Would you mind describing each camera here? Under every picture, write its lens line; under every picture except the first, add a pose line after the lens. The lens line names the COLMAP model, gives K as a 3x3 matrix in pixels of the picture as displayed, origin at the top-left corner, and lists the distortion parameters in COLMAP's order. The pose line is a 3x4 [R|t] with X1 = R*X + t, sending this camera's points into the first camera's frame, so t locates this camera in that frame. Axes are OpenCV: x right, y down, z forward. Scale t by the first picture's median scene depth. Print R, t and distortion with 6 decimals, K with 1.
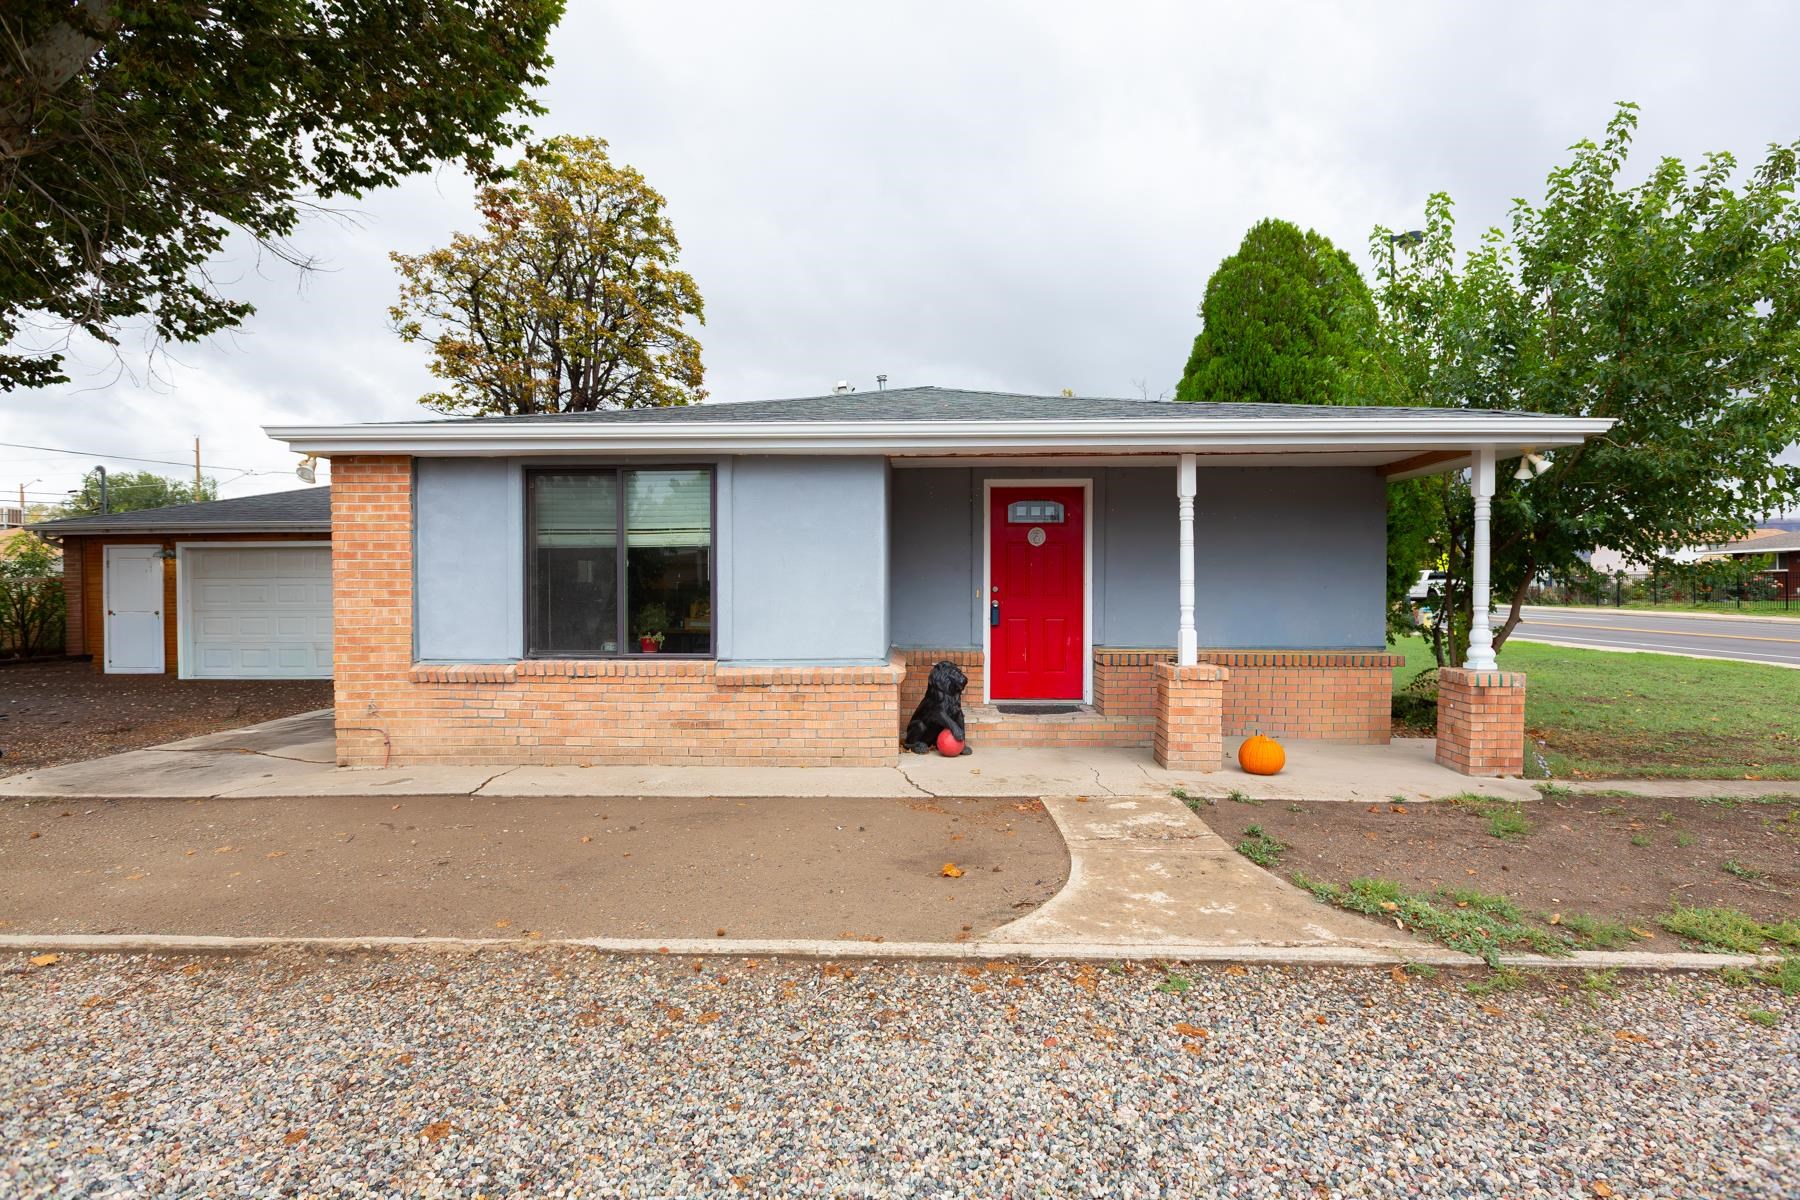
lens RADIAL K [[839.0, 0, 906.3], [0, 839.0, 600.0], [0, 0, 1]] dist [-0.008072, 0.000162]
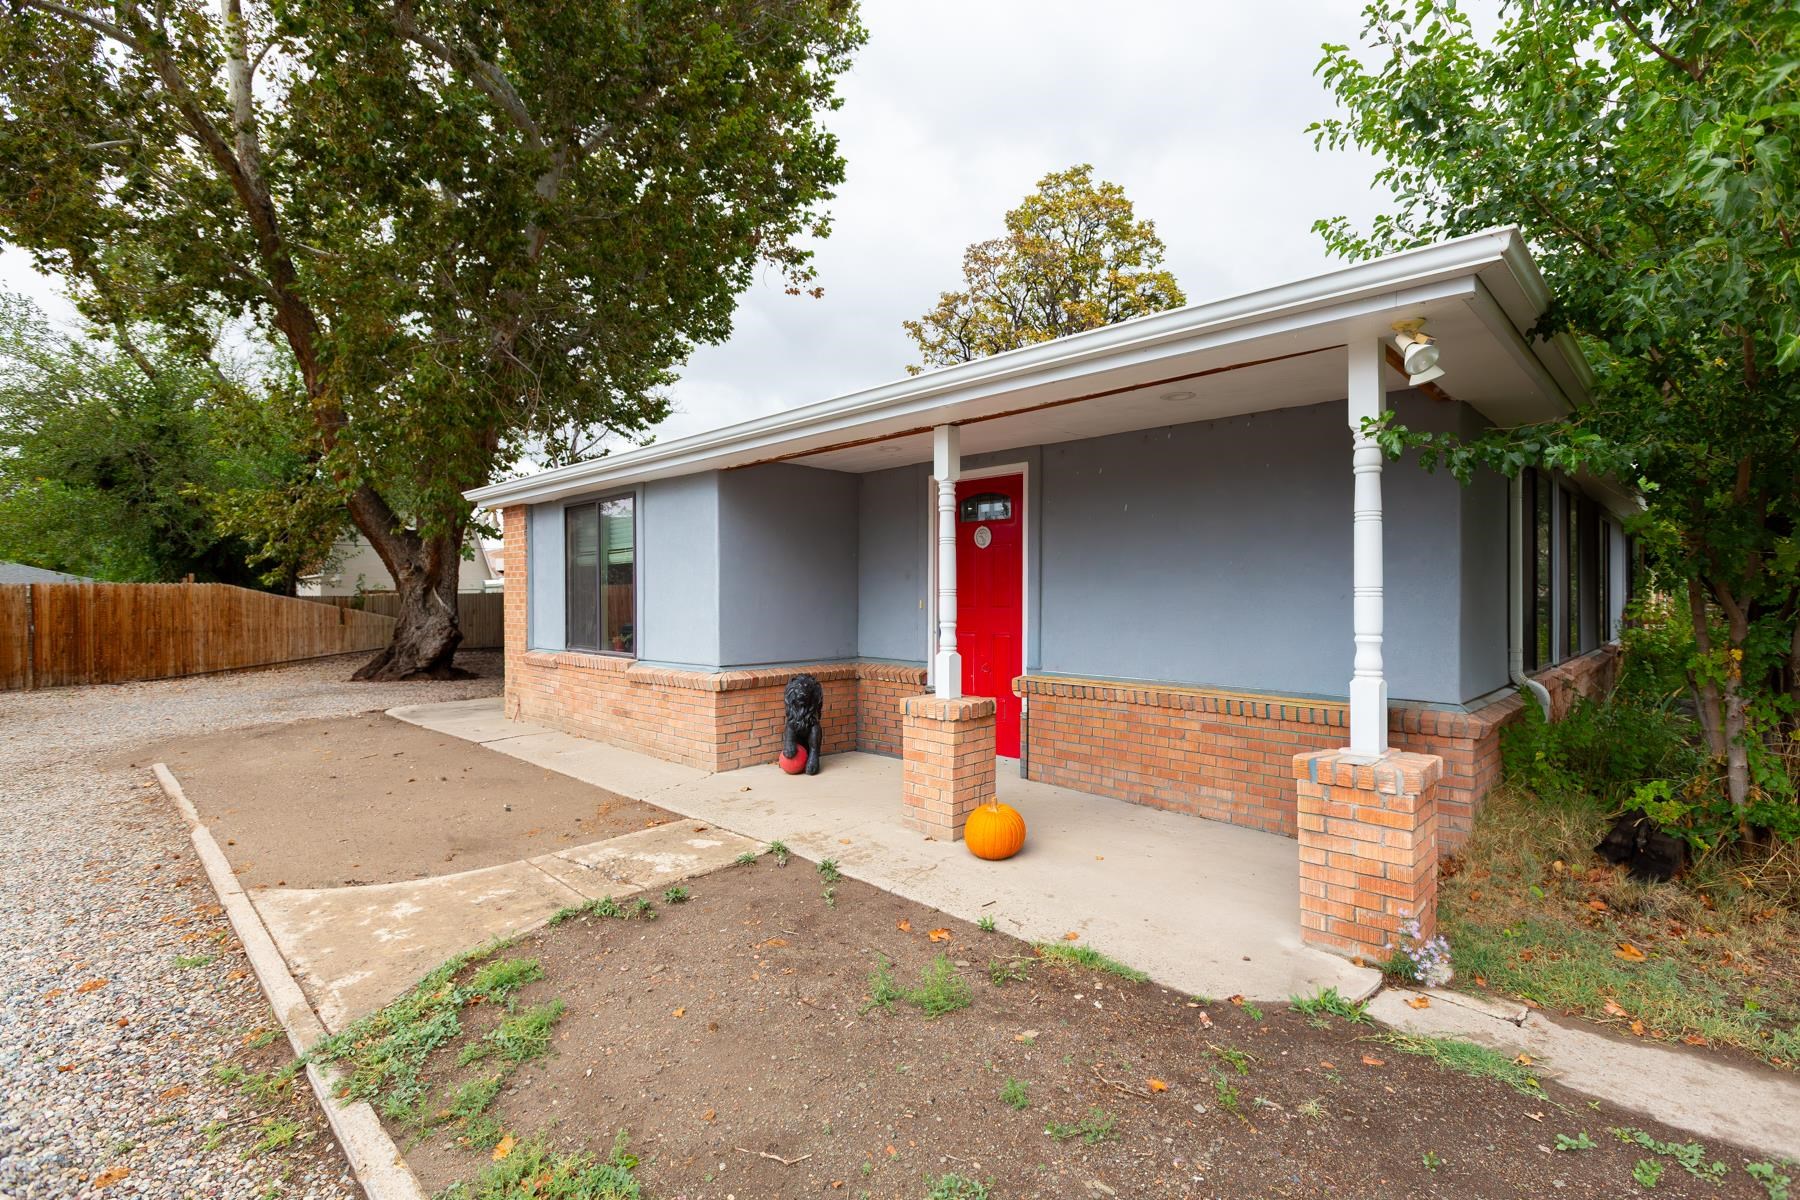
lens RADIAL K [[839.0, 0, 904.1], [0, 839.0, 596.1], [0, 0, 1]] dist [-0.008072, 0.000162]
pose [[0.723391, 0.001238, -0.690438, 0.866353], [-0.008914, 0.999932, -0.007547, -0.011621], [0.690381, 0.011614, 0.723353, 0.417685]]
